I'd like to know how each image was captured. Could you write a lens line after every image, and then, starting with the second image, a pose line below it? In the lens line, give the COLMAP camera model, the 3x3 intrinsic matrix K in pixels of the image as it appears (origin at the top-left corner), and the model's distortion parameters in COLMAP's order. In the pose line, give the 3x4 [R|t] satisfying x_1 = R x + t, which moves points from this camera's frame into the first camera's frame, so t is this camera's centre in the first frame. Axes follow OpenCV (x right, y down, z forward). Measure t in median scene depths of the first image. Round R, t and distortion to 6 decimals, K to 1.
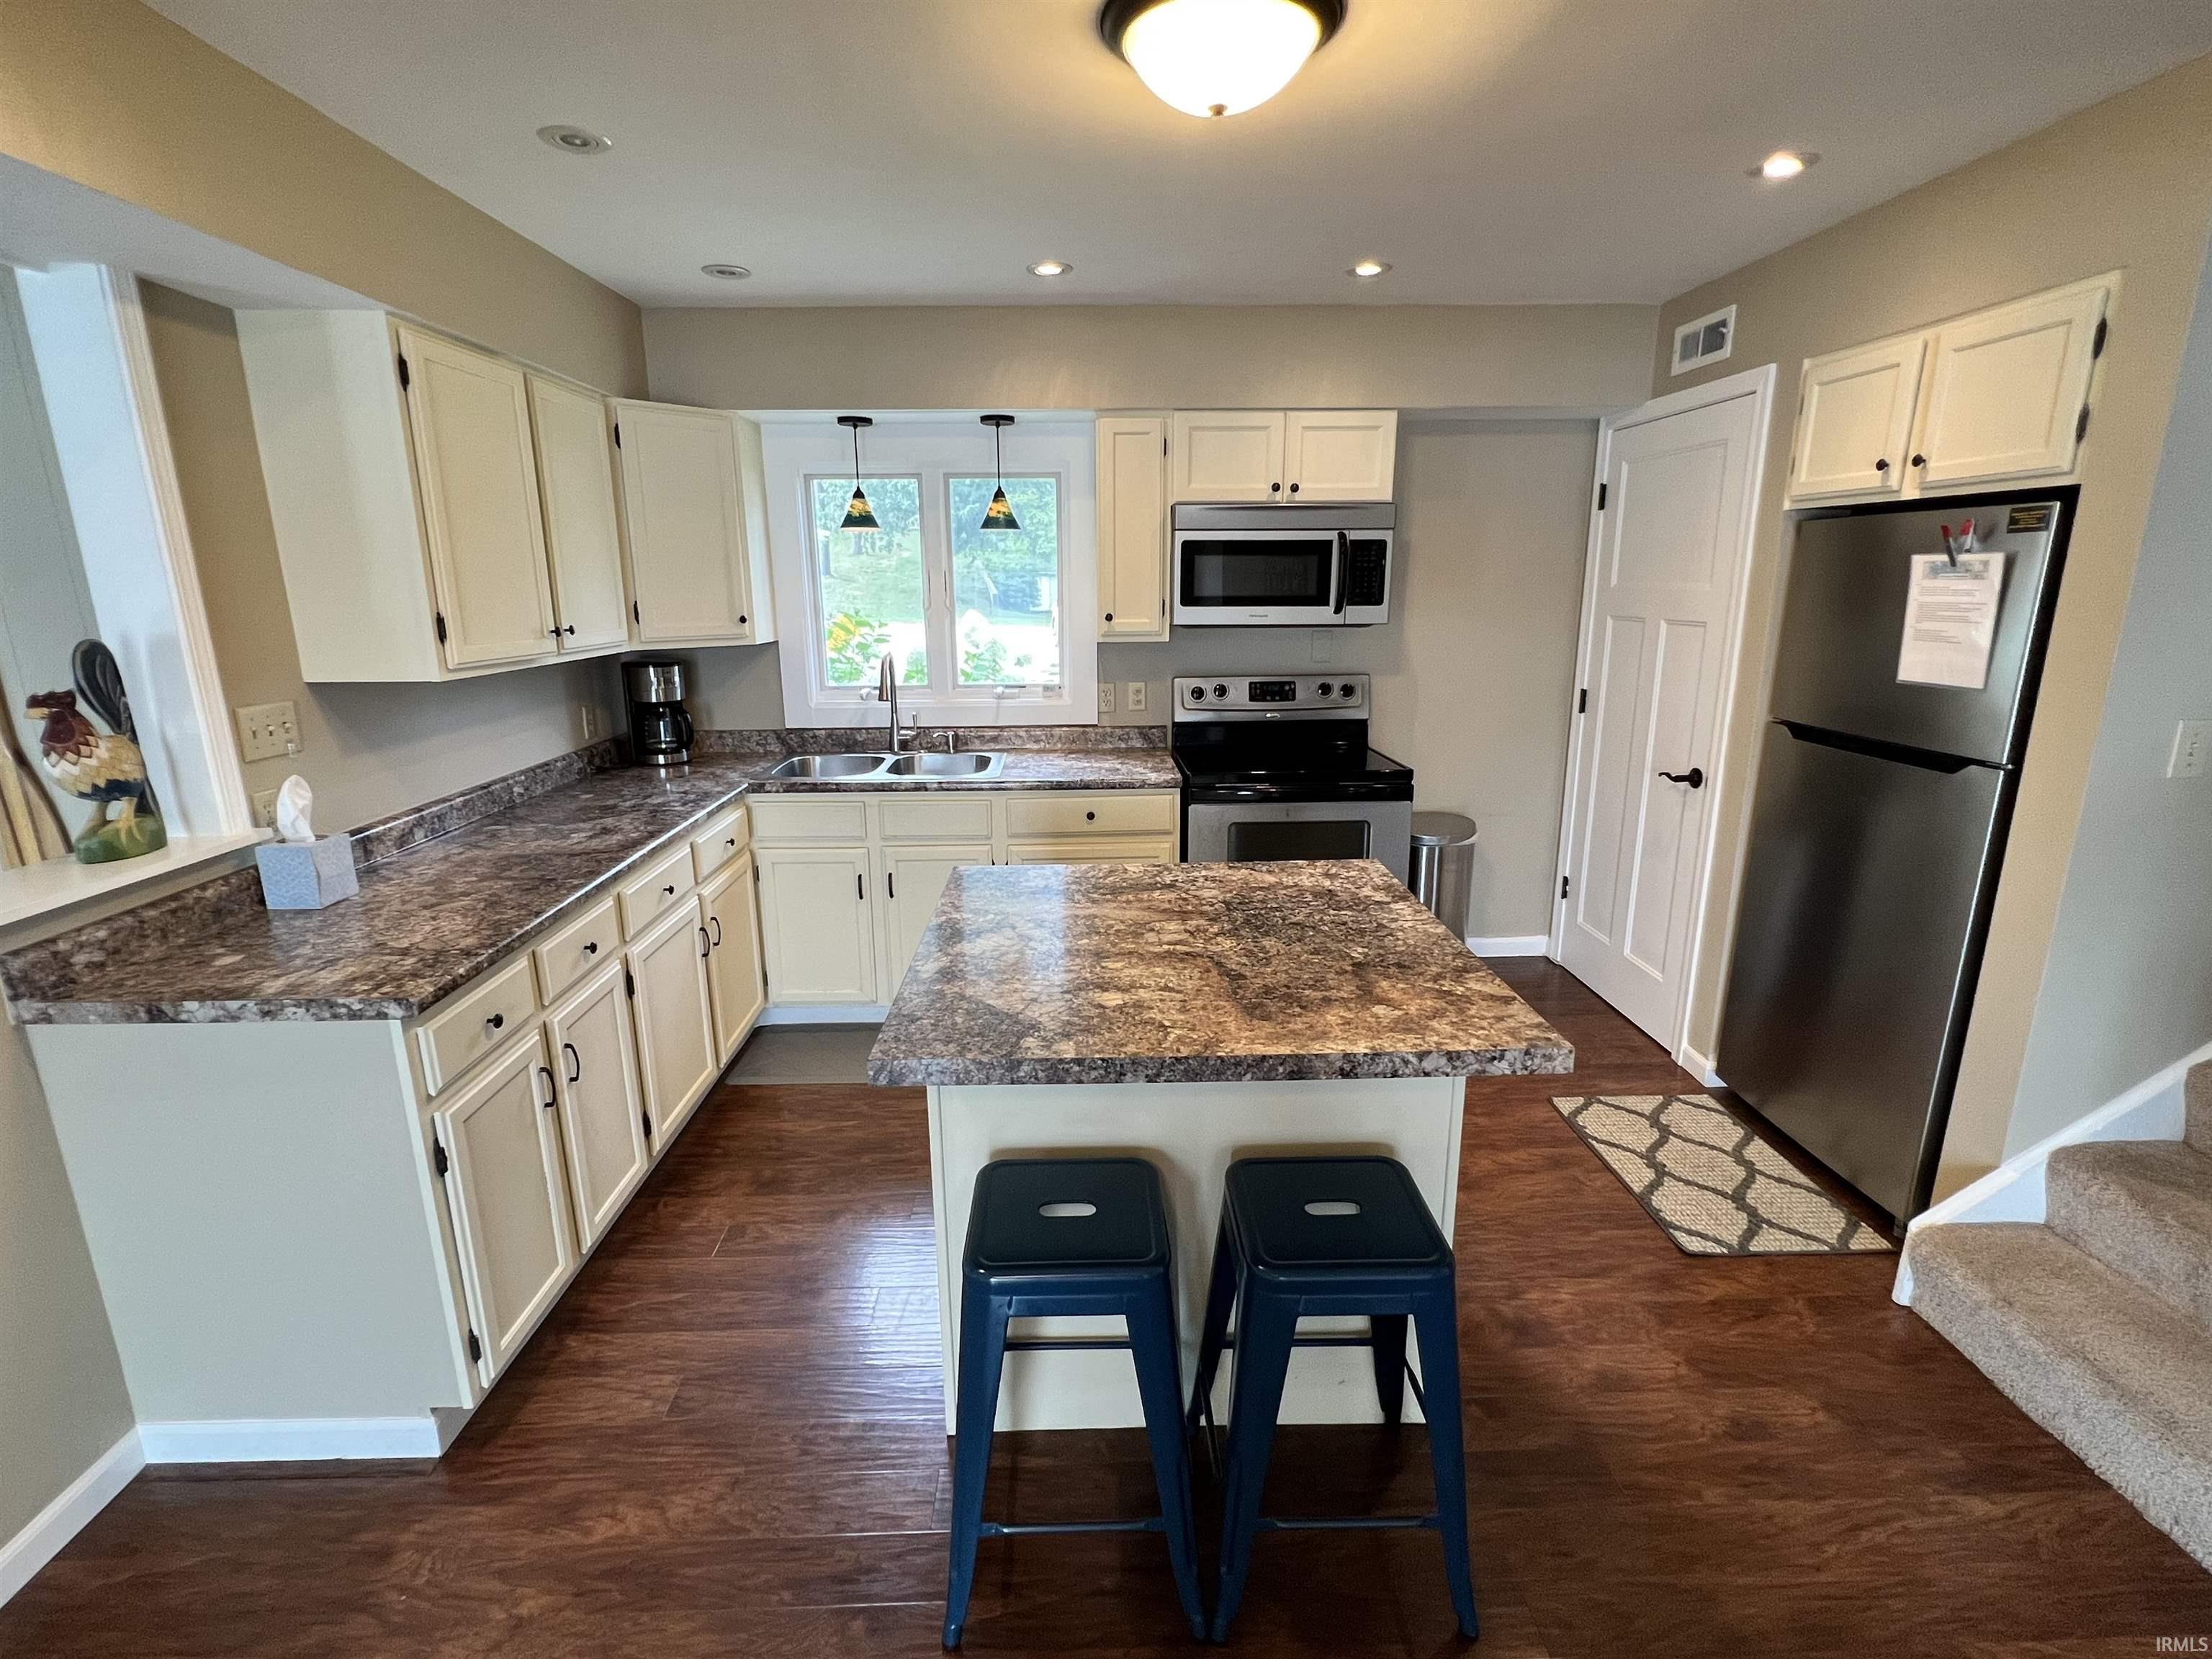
lens RADIAL K [[1029.0, 0, 1098.0], [0, 1029.0, 832.2], [0, 0, 1]] dist [-0.001664, -0.000637]
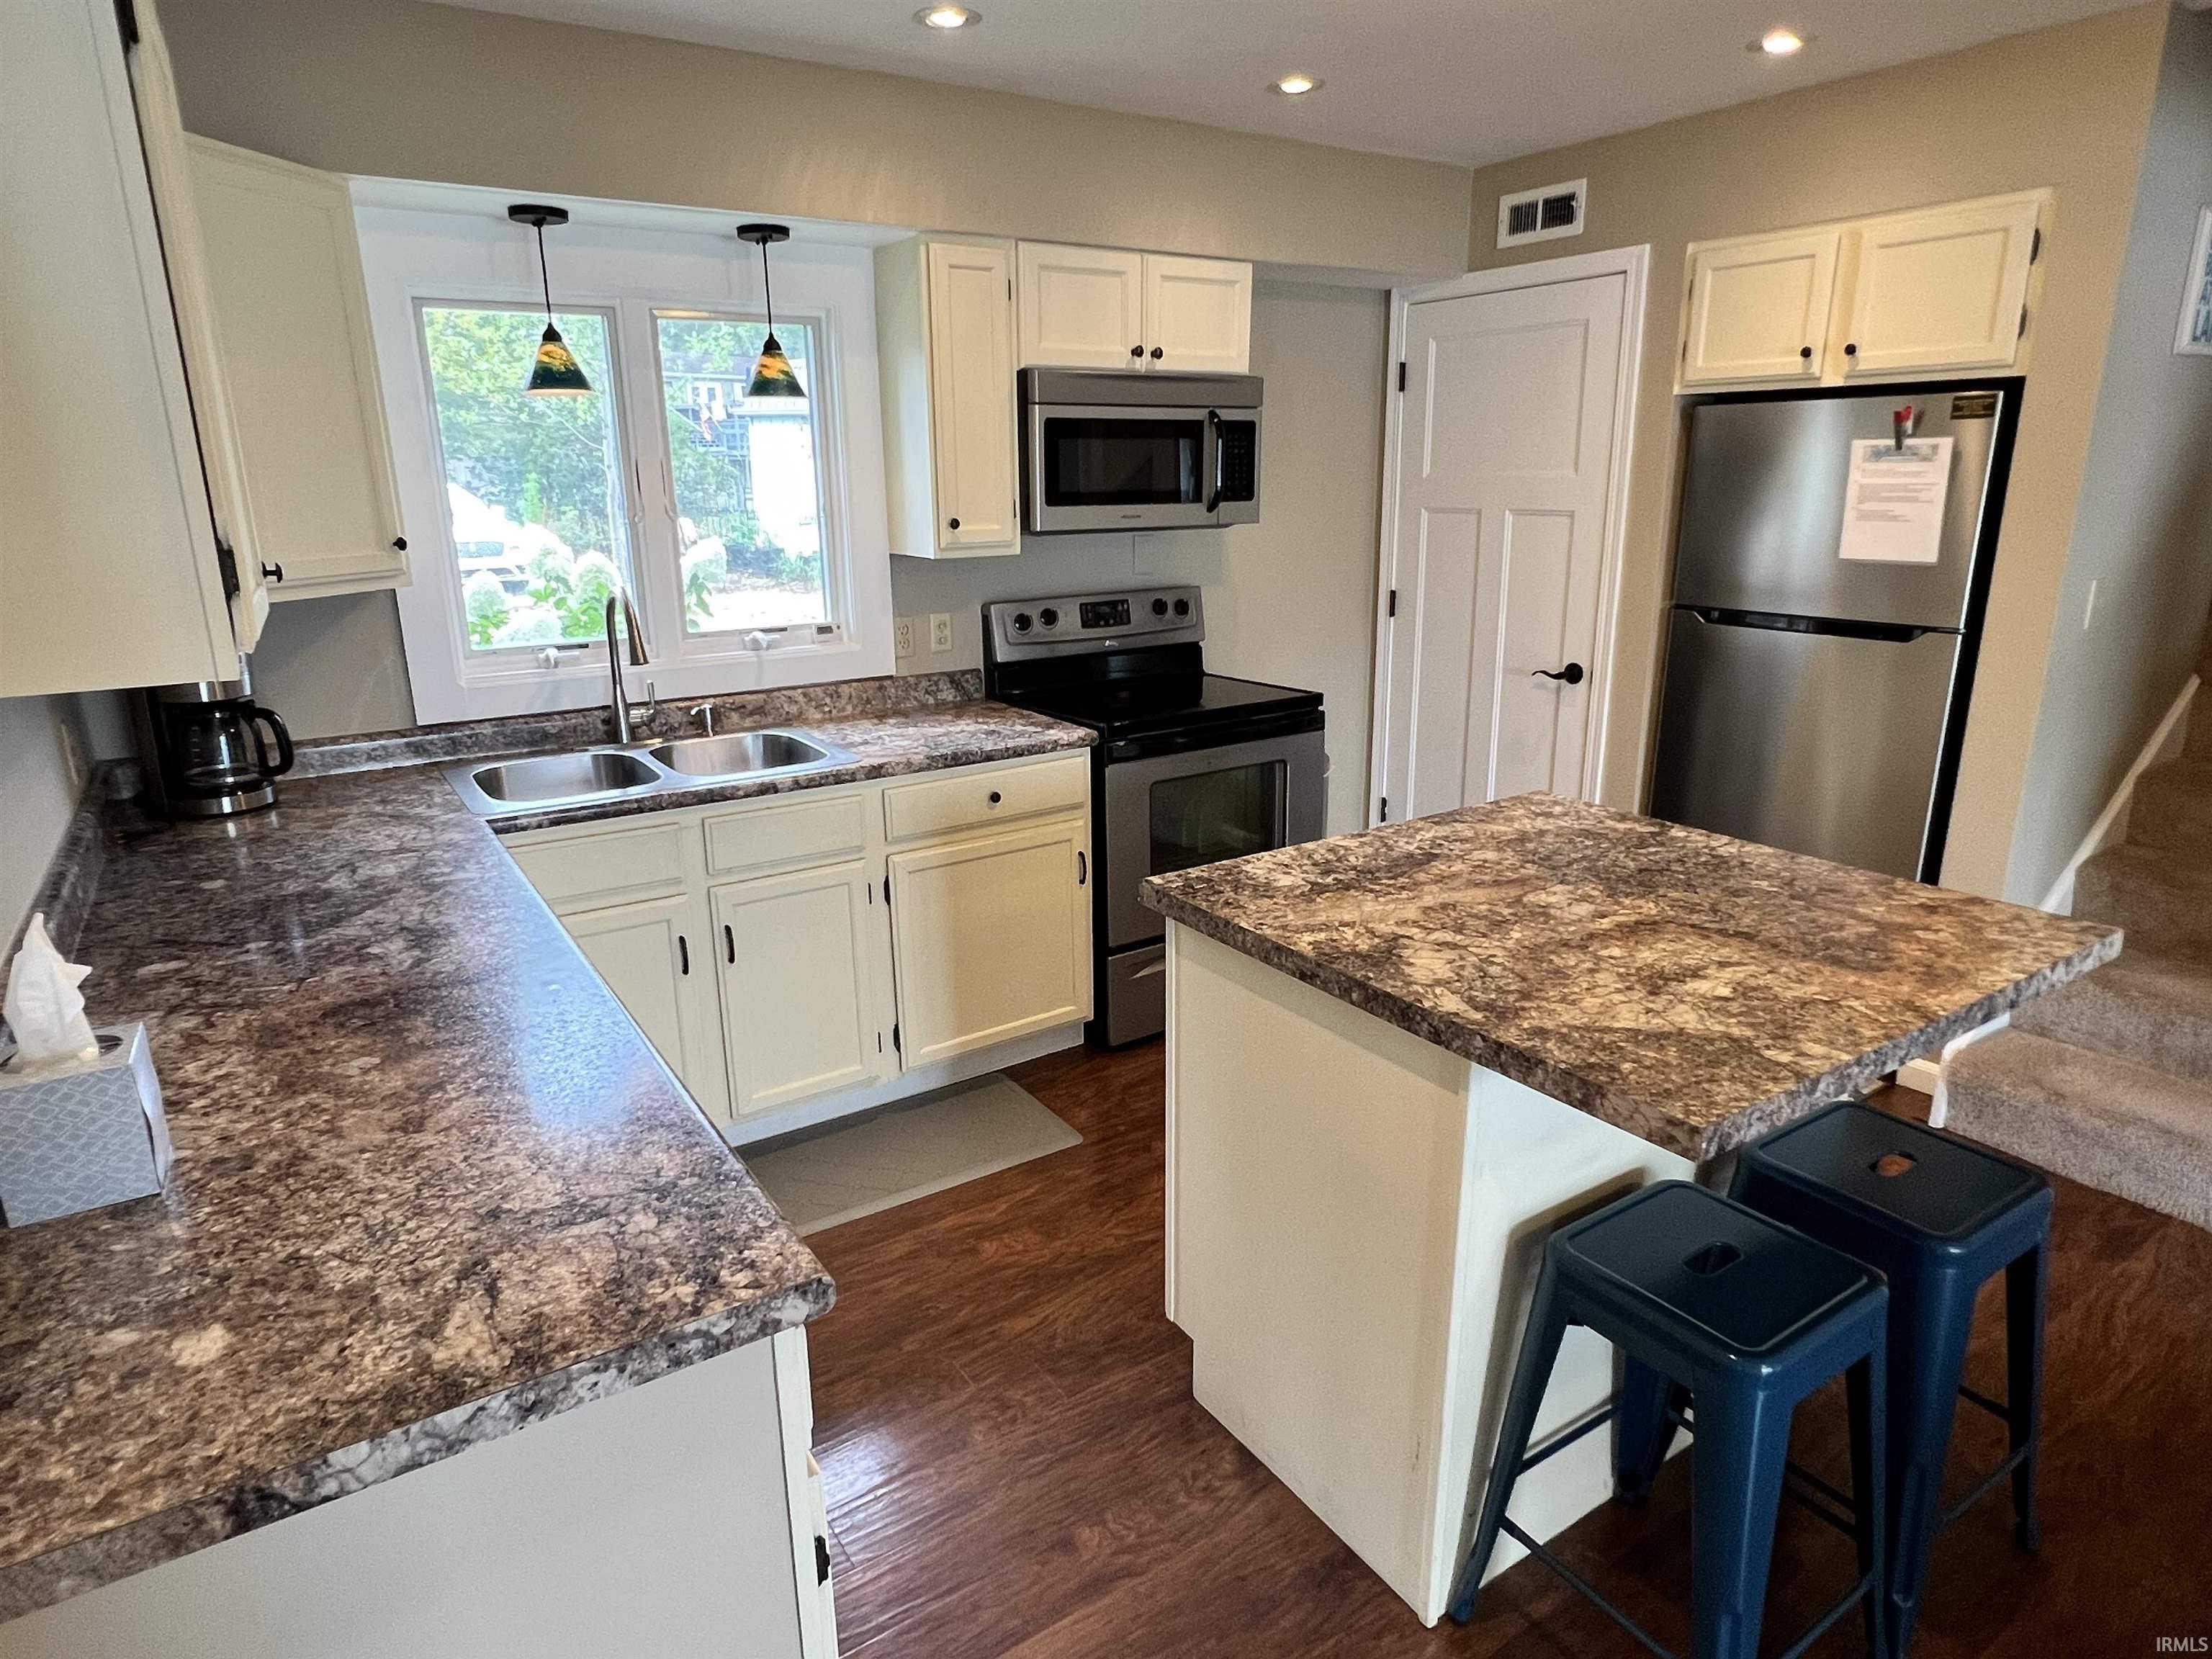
lens RADIAL K [[1283.9, 0, 1099.4], [0, 1283.9, 837.4], [0, 0, 1]] dist [-0.003167, 0.000522]
pose [[0.849080, -0.150012, 0.506517, -0.460688], [0.134363, 0.988626, 0.067562, -0.044463], [-0.510891, 0.010691, 0.859579, 0.202792]]
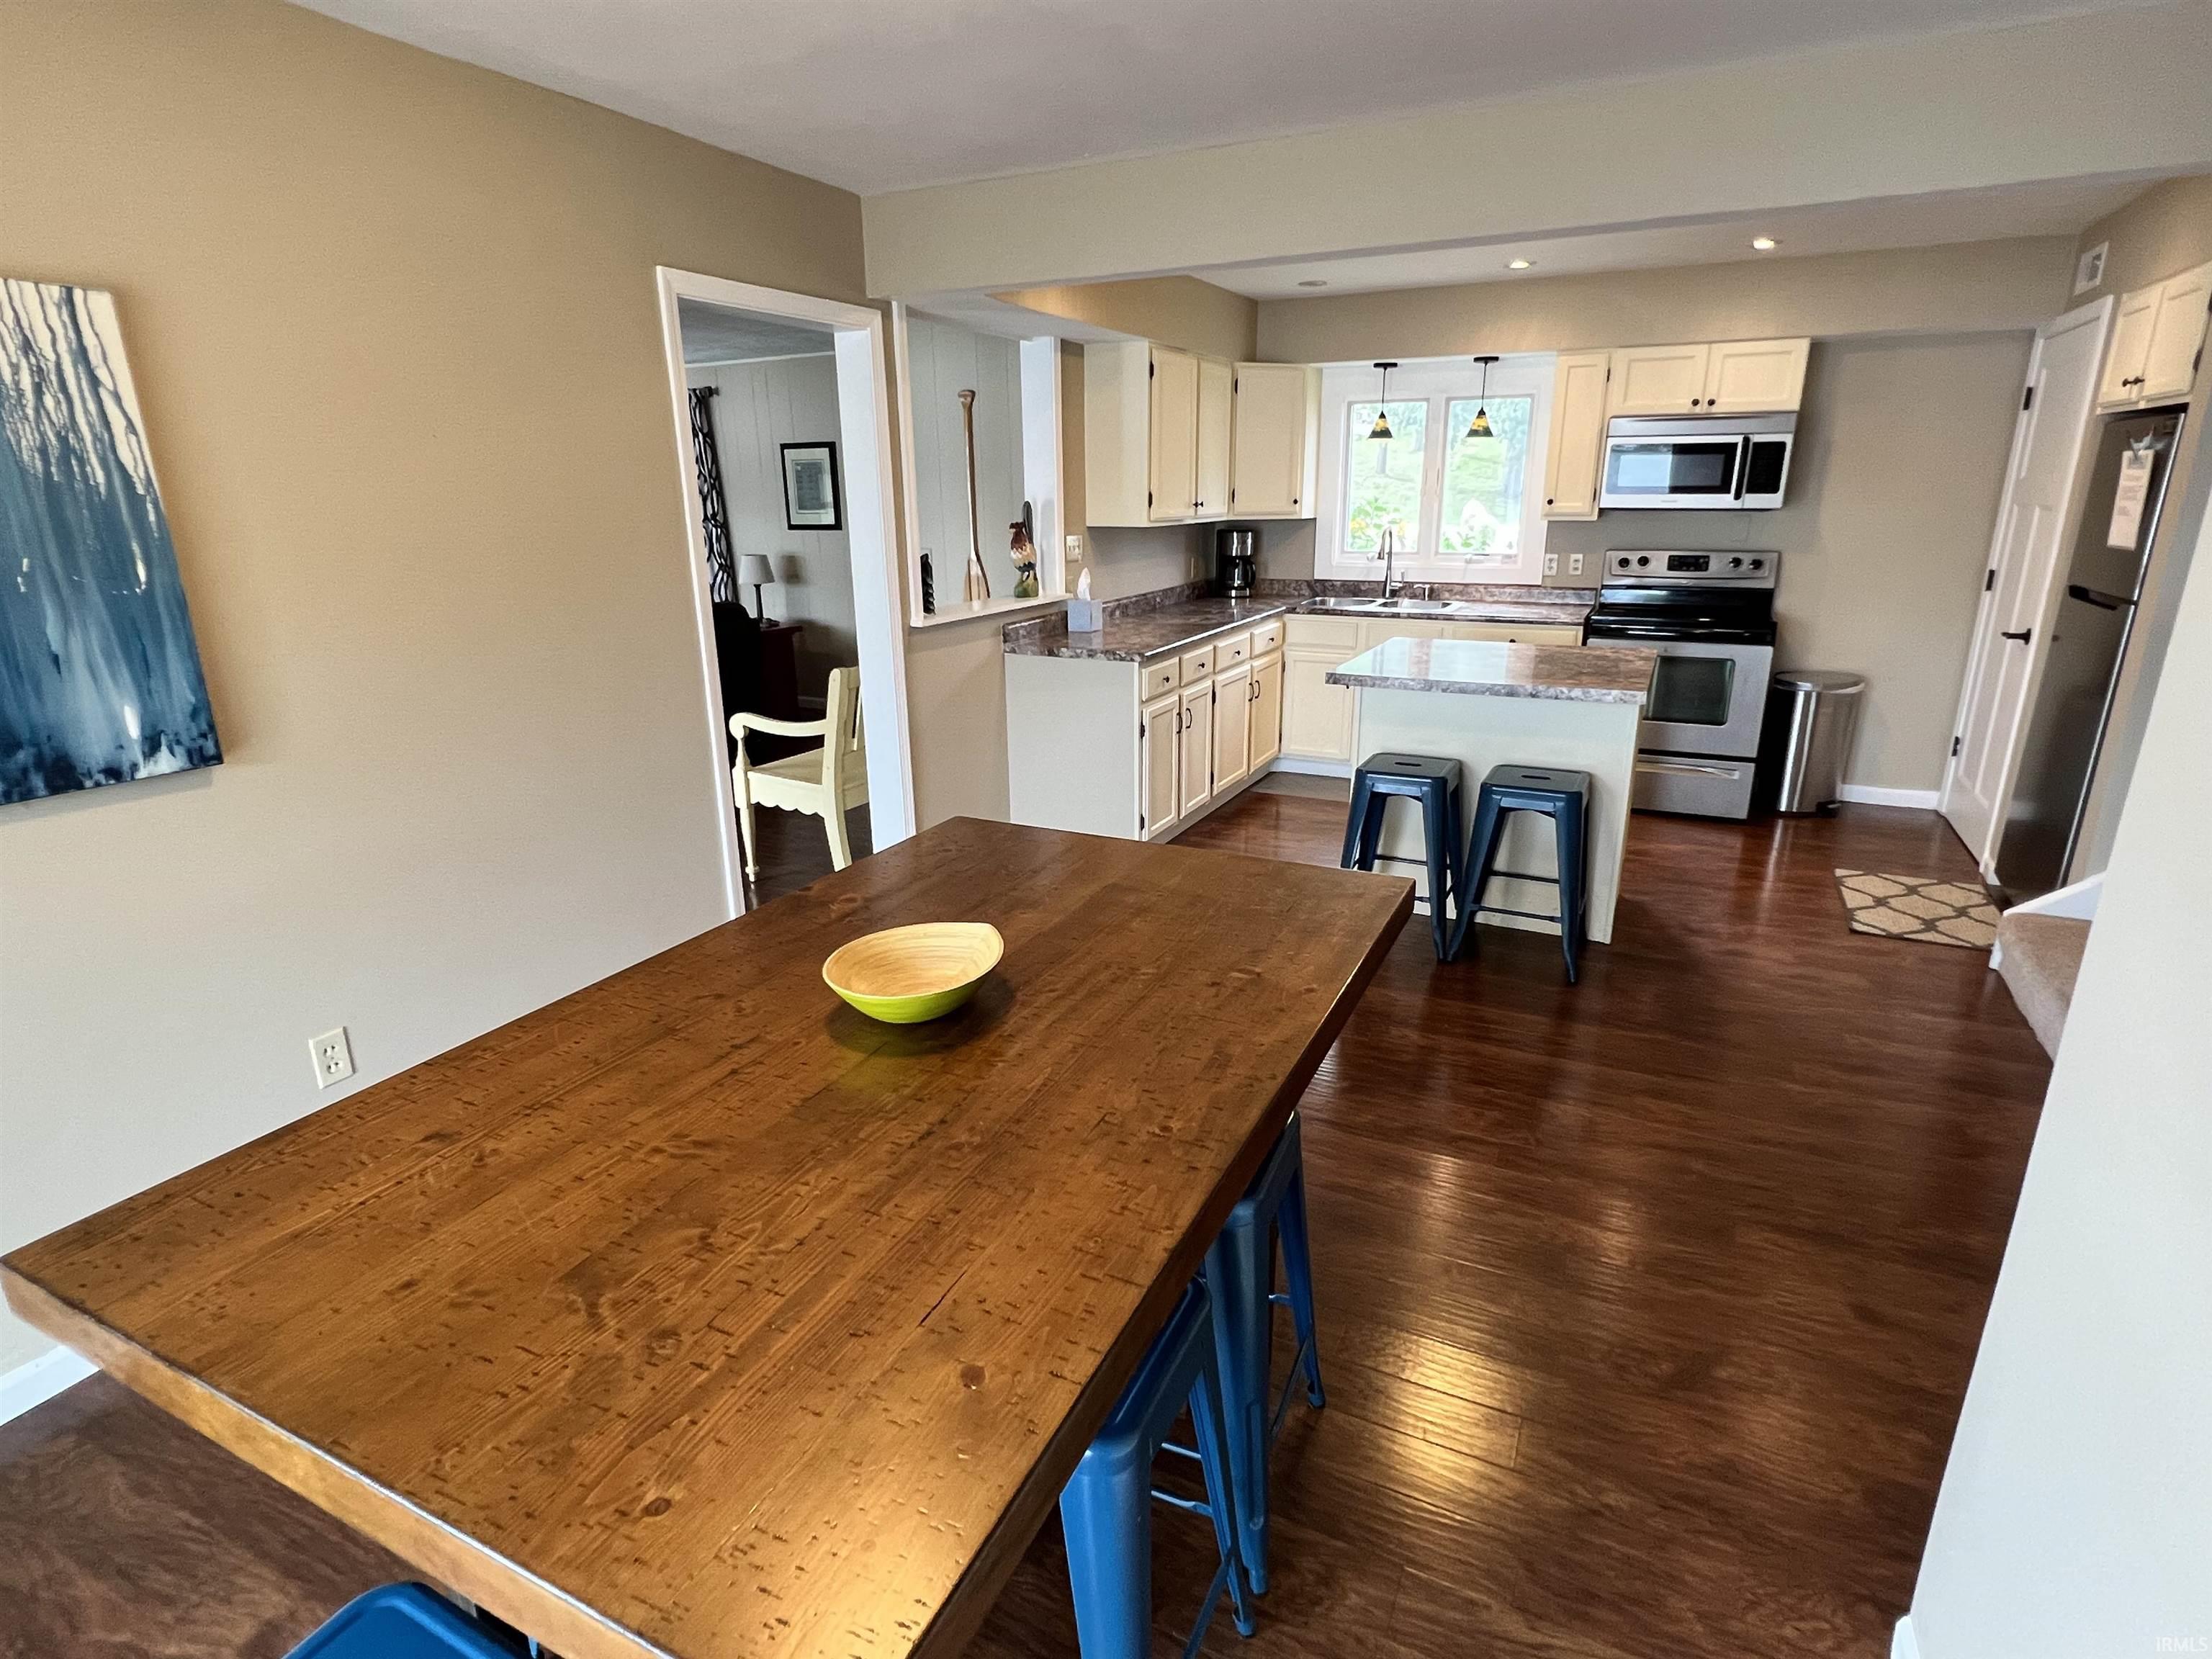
lens RADIAL K [[1134.3, 0, 1097.7], [0, 1134.3, 835.6], [0, 0, 1]] dist [-0.000784, 0.000559]
pose [[0.883298, 0.137909, -0.448069, 0.255935], [-0.109064, 0.989979, 0.089698, 0.193777], [0.455950, -0.030362, 0.889488, -0.760108]]
